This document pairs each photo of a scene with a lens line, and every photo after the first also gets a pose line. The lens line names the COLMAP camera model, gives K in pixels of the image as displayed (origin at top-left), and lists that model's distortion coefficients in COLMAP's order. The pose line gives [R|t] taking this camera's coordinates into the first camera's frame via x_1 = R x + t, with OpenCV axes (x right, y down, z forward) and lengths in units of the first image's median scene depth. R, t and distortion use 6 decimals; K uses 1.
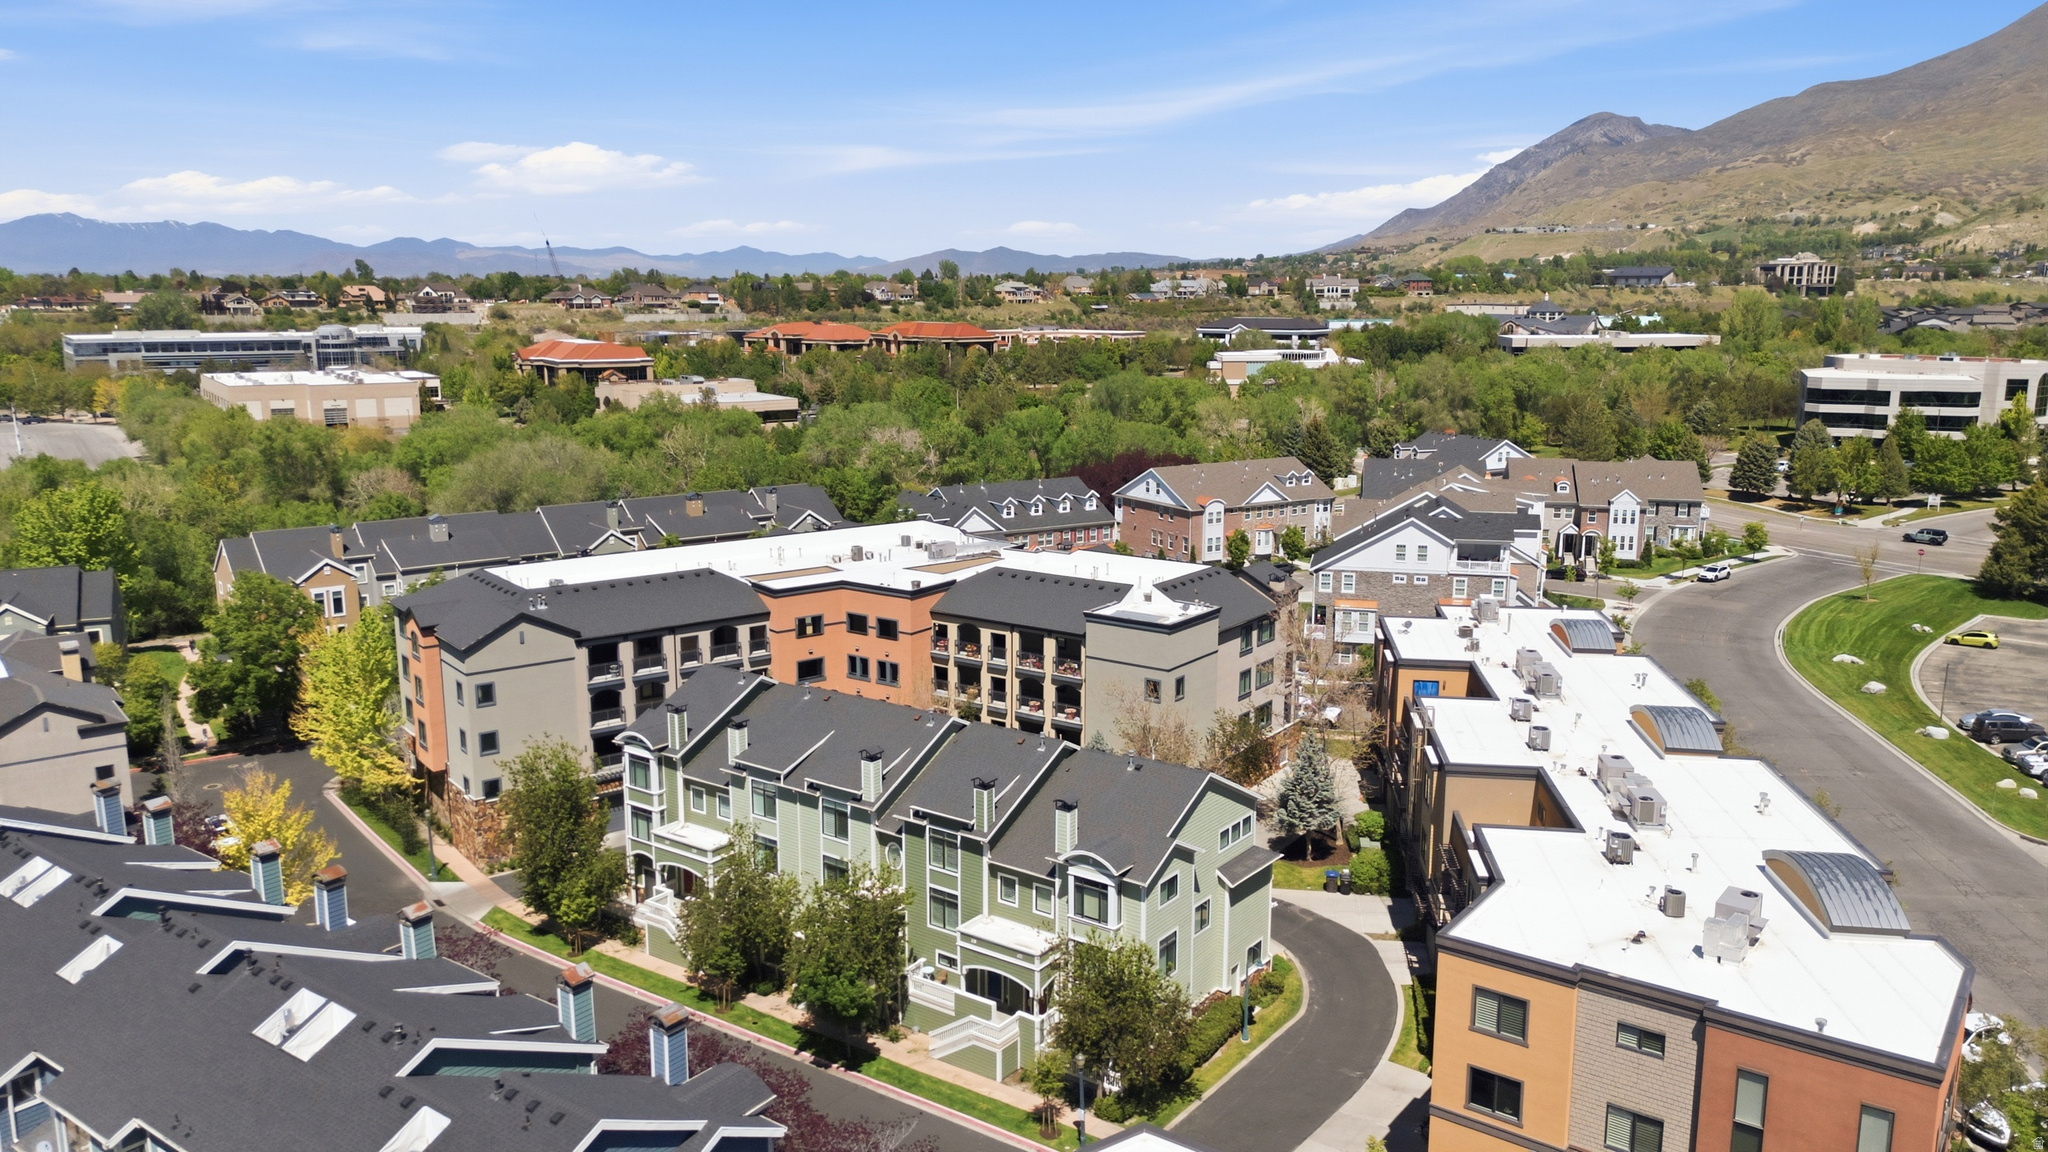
lens RADIAL K [[1502.7, 0, 1022.7], [0, 1502.7, 571.2], [0, 0, 1]] dist [0.076706, -0.074309]
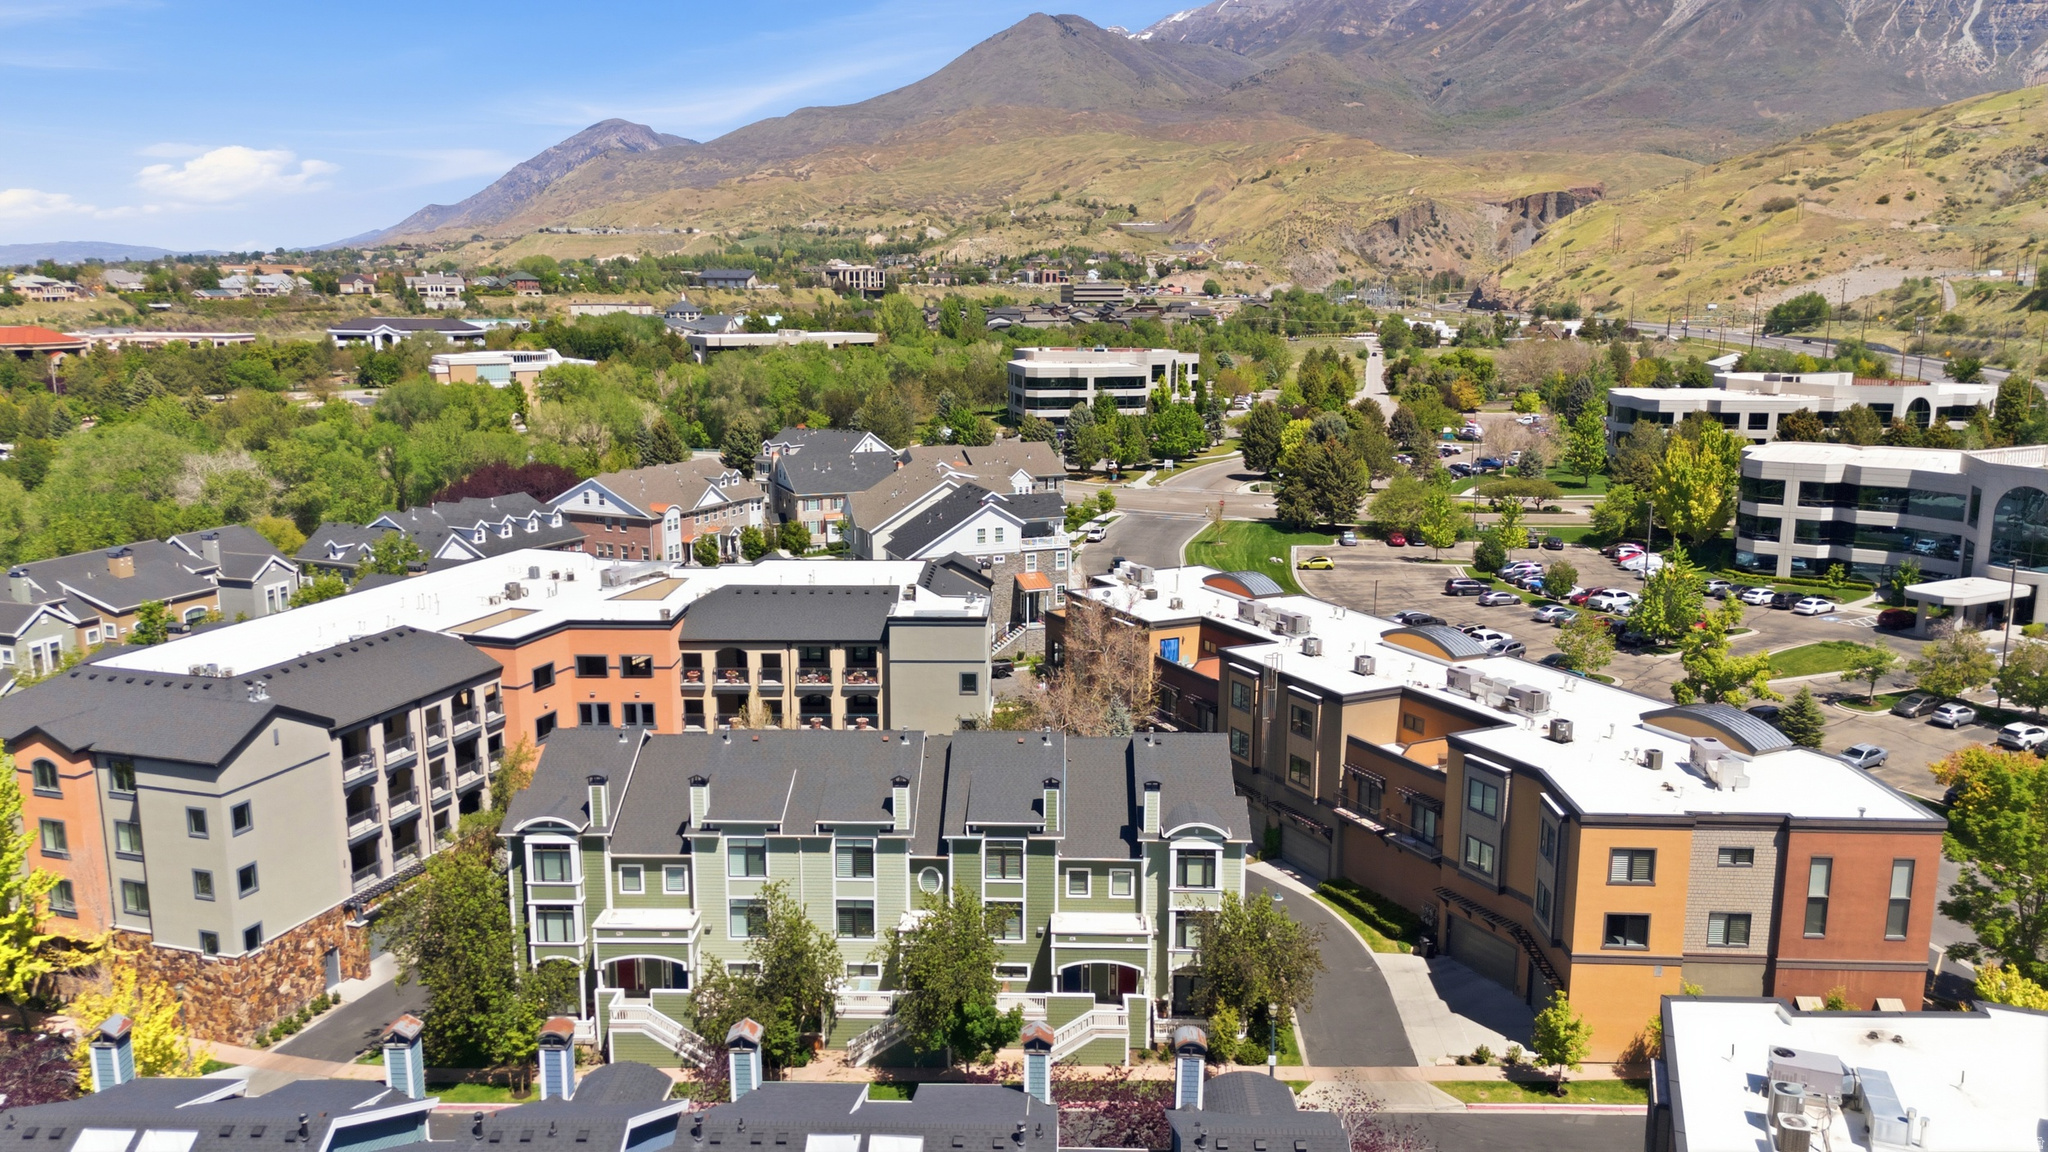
lens RADIAL K [[1502.7, 0, 1024.2], [0, 1502.7, 579.1], [0, 0, 1]] dist [0.076706, -0.074309]
pose [[0.820862, -0.108749, 0.560677, -0.397680], [0.105890, 0.993663, 0.037702, -0.022862], [-0.561224, 0.028422, 0.827176, 0.120108]]
